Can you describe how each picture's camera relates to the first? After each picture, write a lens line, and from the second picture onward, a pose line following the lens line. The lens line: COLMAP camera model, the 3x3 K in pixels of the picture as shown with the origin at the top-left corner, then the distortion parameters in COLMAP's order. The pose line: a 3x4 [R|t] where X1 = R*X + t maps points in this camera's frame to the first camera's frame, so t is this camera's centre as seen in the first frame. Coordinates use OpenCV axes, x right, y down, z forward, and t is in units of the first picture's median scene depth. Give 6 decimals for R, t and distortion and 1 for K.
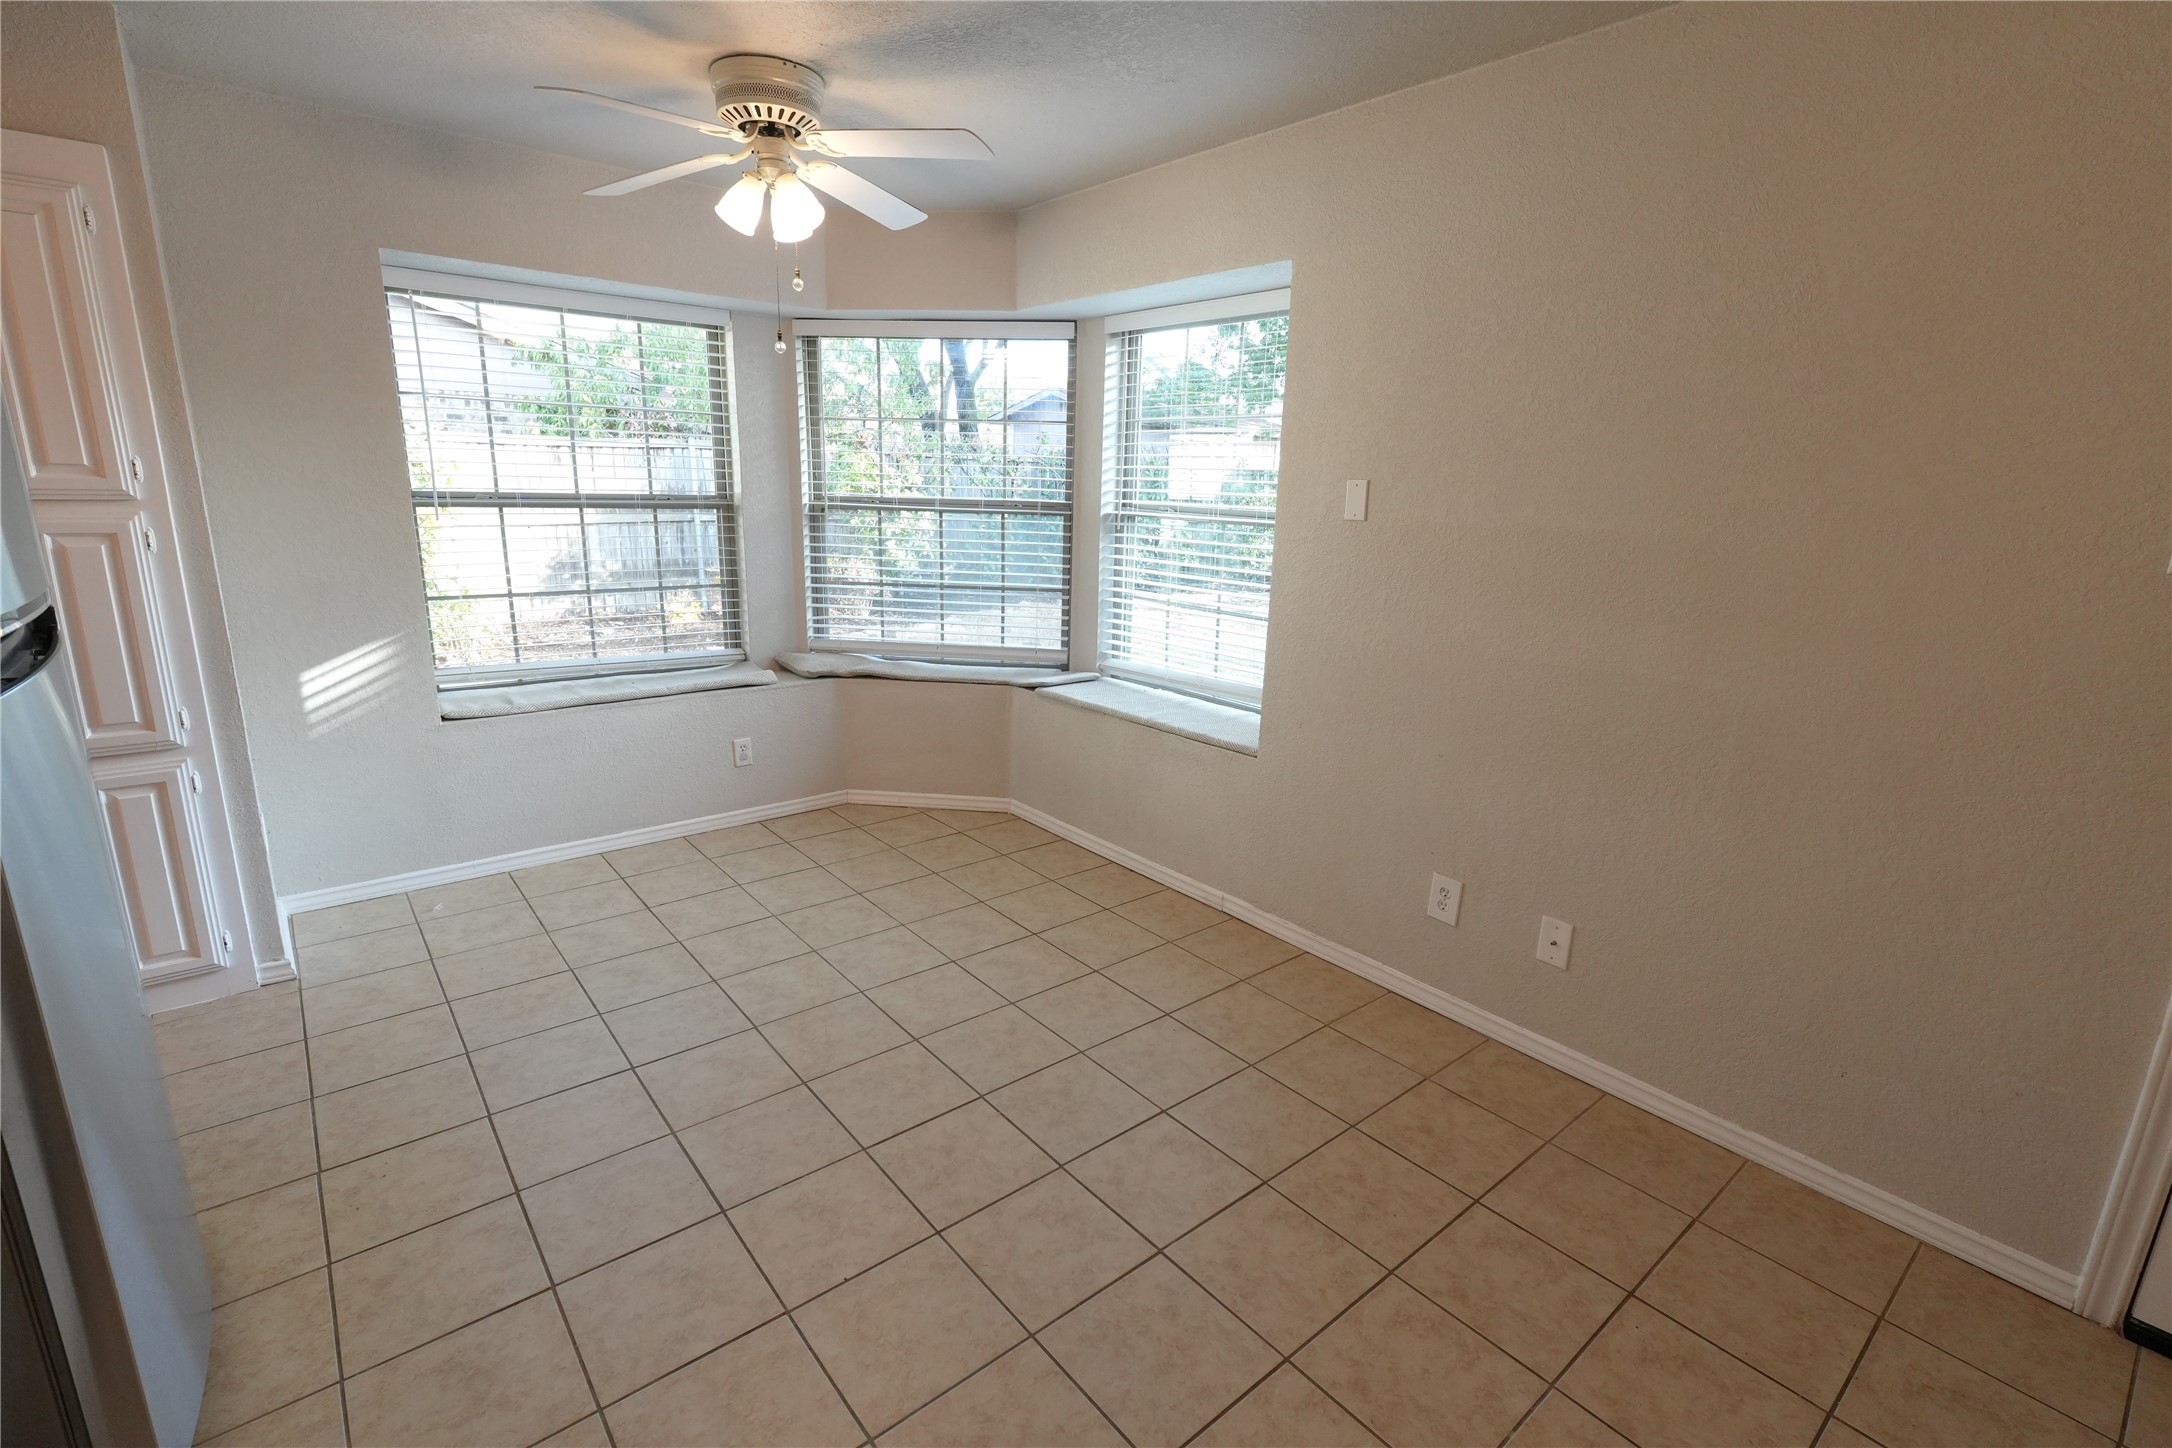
lens RADIAL K [[990.9, 0, 1092.4], [0, 990.9, 720.9], [0, 0, 1]] dist [-0.001303, 0.000898]
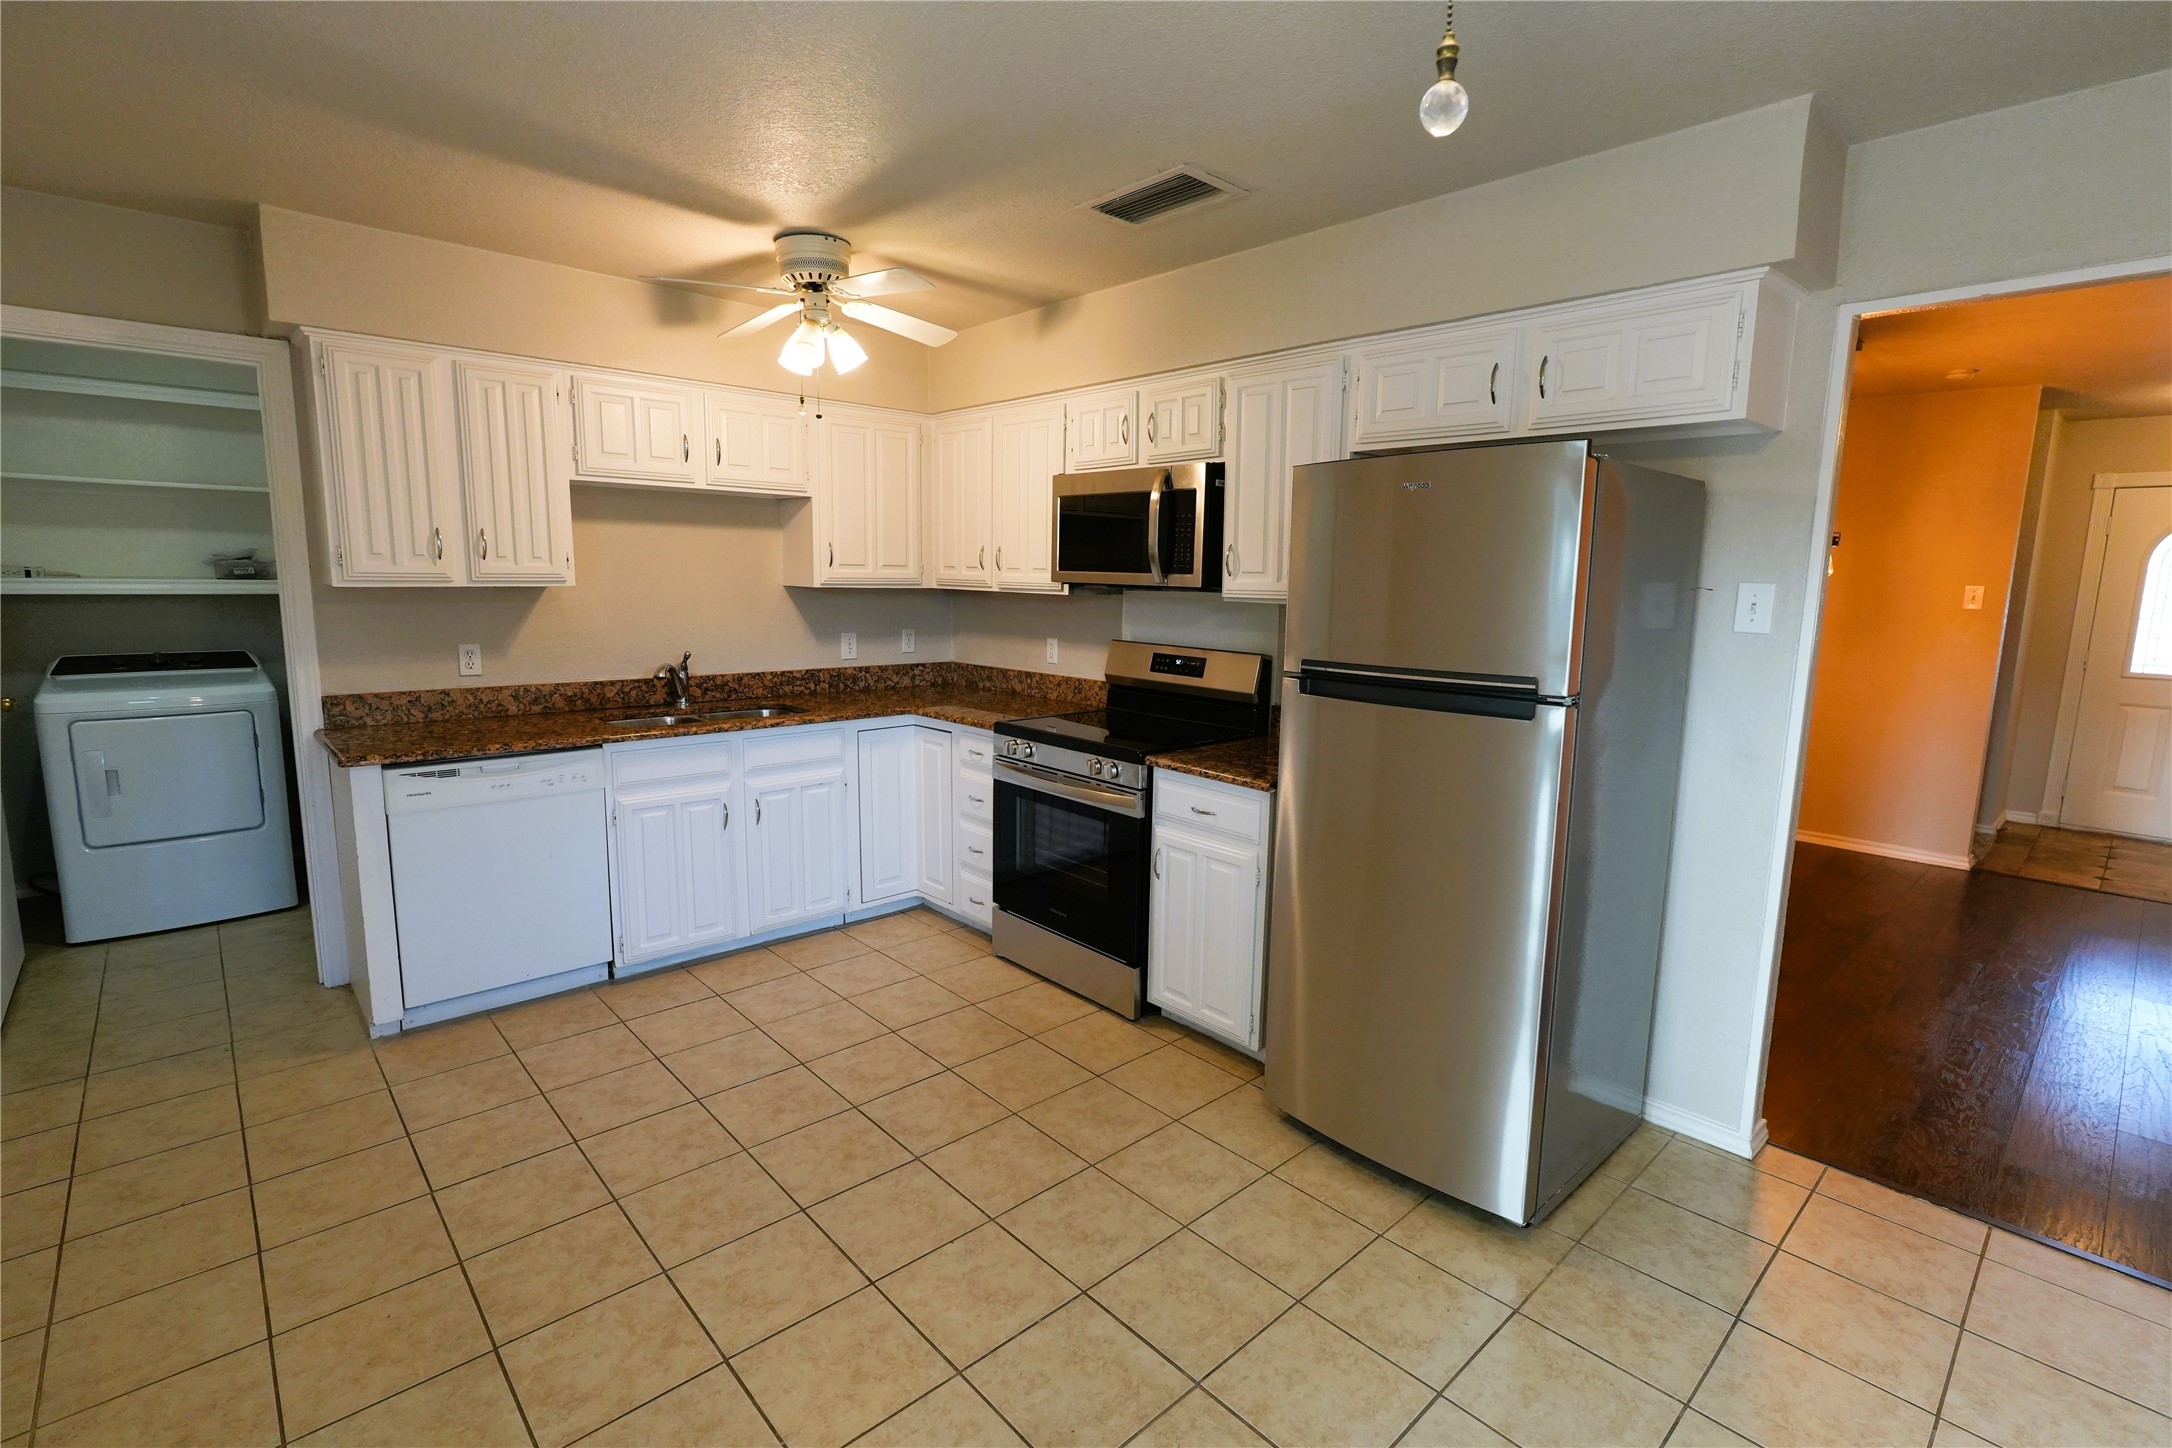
lens RADIAL K [[990.9, 0, 1105.6], [0, 990.9, 713.9], [0, 0, 1]] dist [-0.001303, 0.000898]
pose [[-0.997187, -0.035642, -0.065933, -0.282296], [-0.058030, 0.923893, 0.378226, -0.412735], [0.047434, 0.380988, -0.923362, 1.587683]]
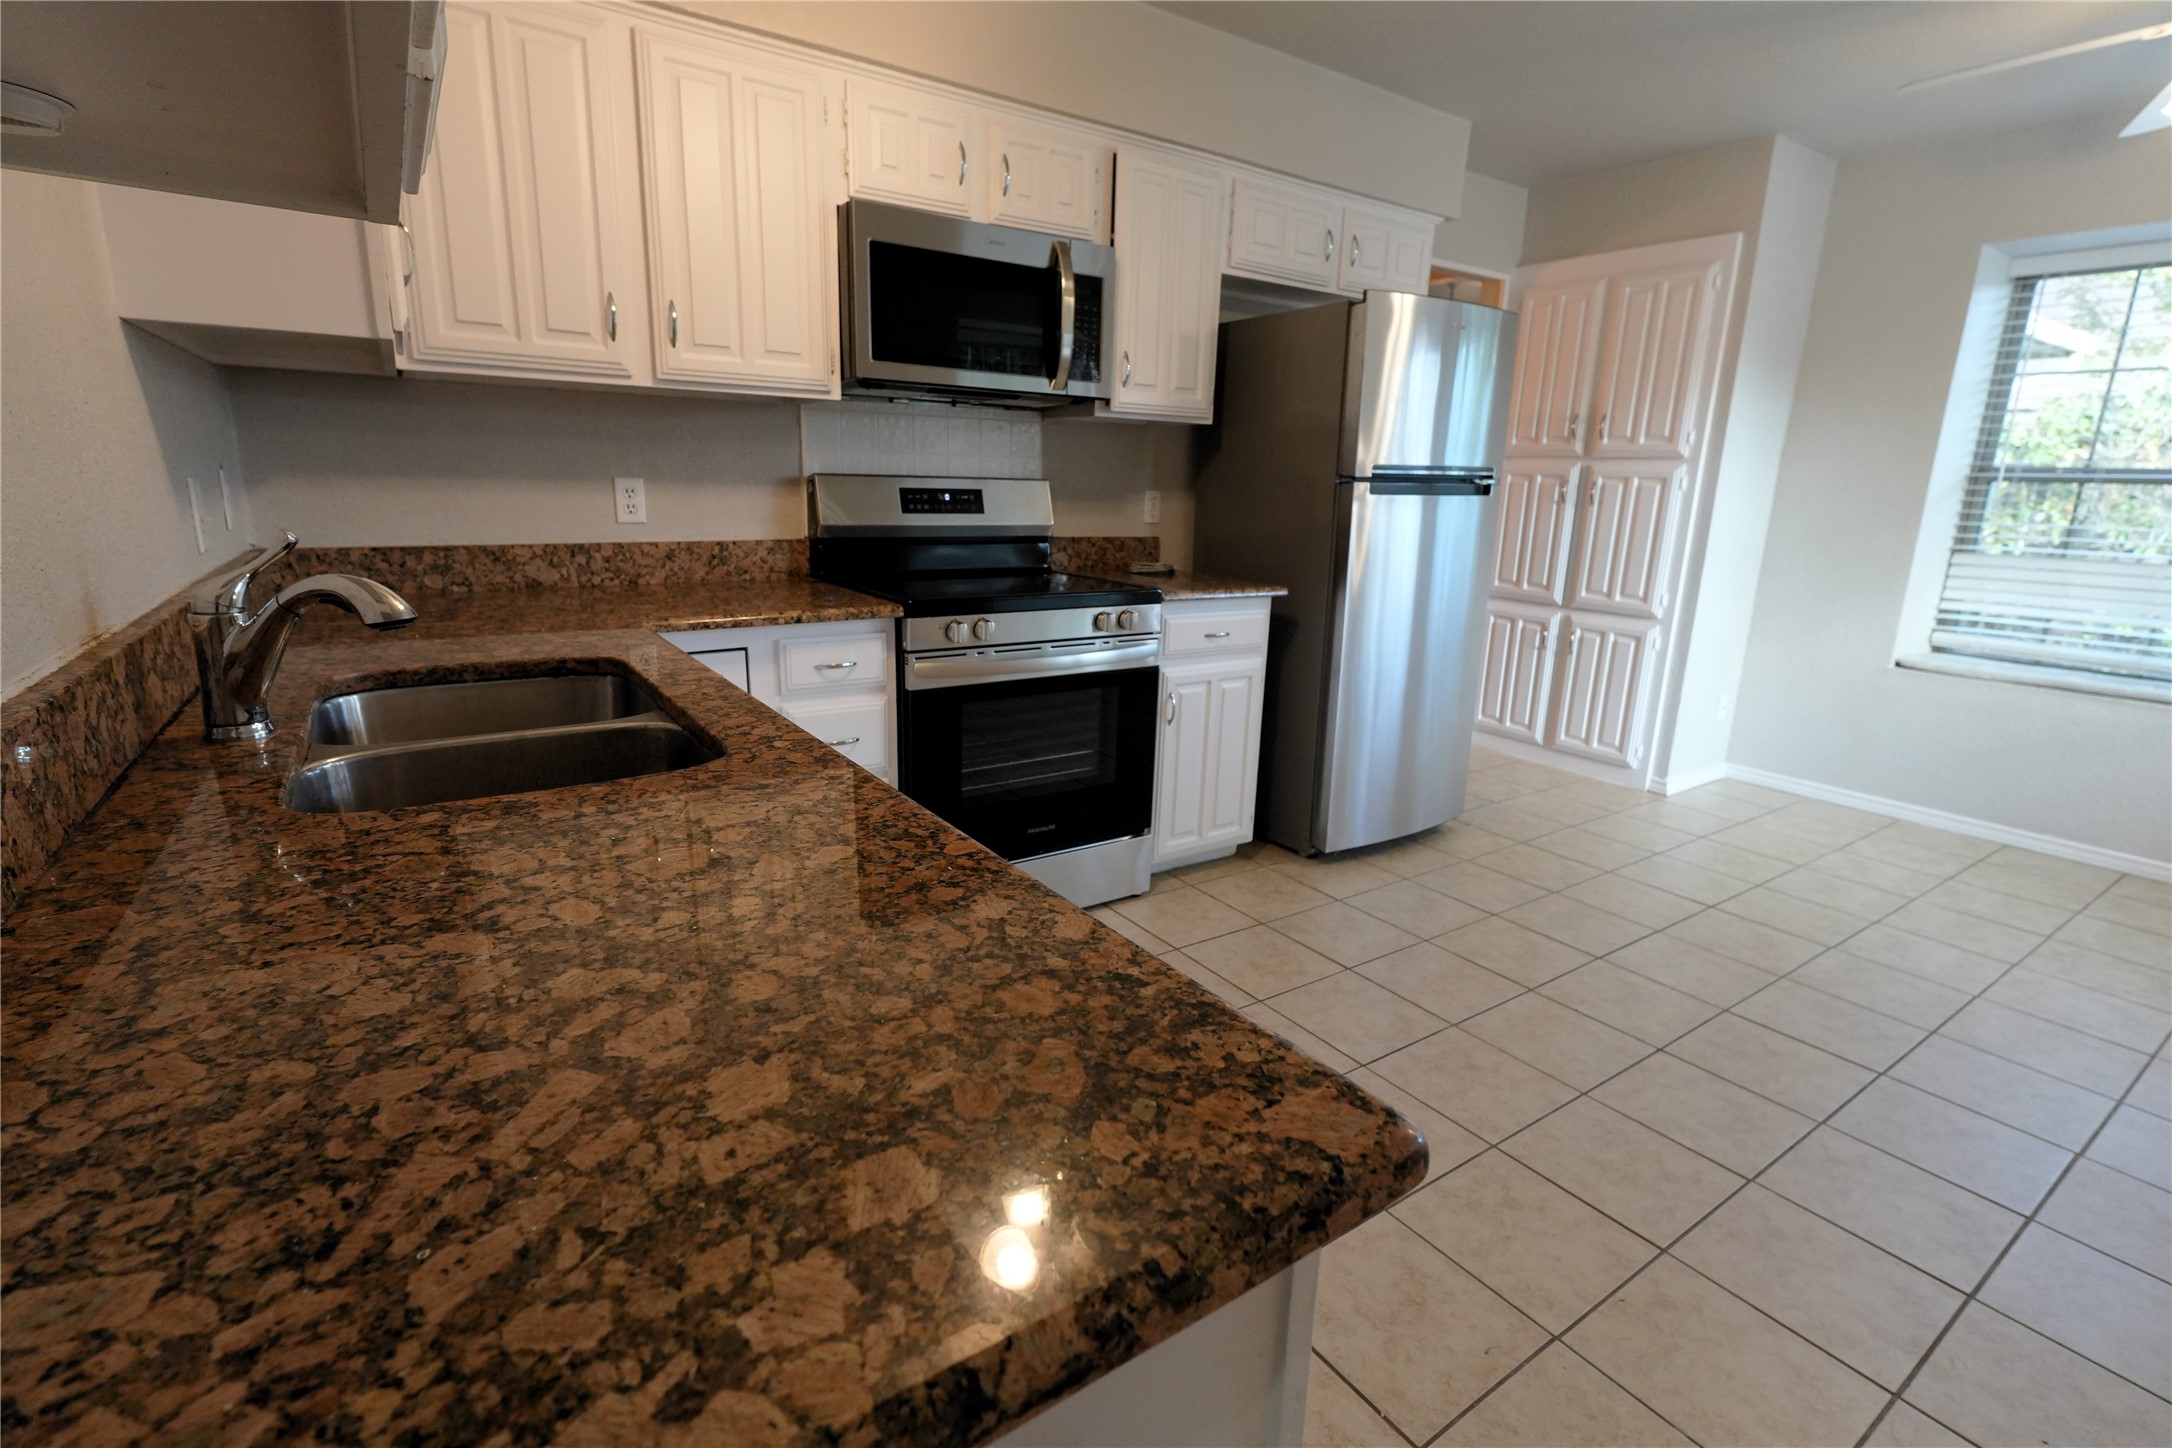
lens RADIAL K [[990.9, 0, 1084.4], [0, 990.9, 713.8], [0, 0, 1]] dist [-0.001303, 0.000898]
pose [[-0.092701, 0.201418, -0.975109, 0.835533], [-0.268422, 0.938013, 0.219274, 0.079853], [0.958831, 0.282068, -0.032890, 0.275007]]
